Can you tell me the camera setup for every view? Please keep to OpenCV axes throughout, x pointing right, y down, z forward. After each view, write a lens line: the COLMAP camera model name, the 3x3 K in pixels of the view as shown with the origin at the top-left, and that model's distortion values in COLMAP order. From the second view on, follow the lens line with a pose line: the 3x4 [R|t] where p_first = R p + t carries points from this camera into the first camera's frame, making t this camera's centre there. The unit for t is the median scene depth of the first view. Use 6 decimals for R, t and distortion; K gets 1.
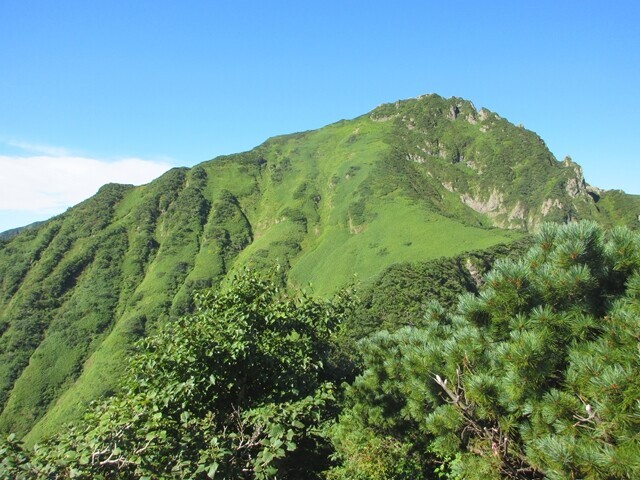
lens RADIAL K [[485.7, 0, 322.1], [0, 485.7, 242.9], [0, 0, 1]] dist [-0.003652, 0.009714]
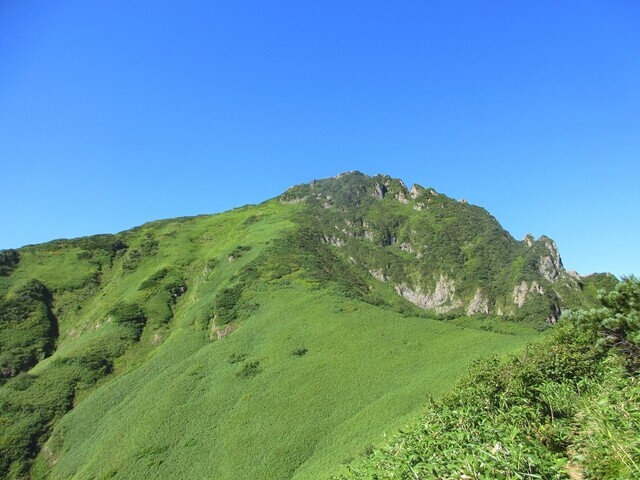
lens RADIAL K [[485.7, 0, 316.0], [0, 485.7, 240.3], [0, 0, 1]] dist [-0.003652, 0.009714]
pose [[0.993749, -0.004935, 0.111531, 0.093368], [0.032815, 0.967802, -0.249565, 0.011143], [-0.106708, 0.251665, 0.961914, 0.320707]]
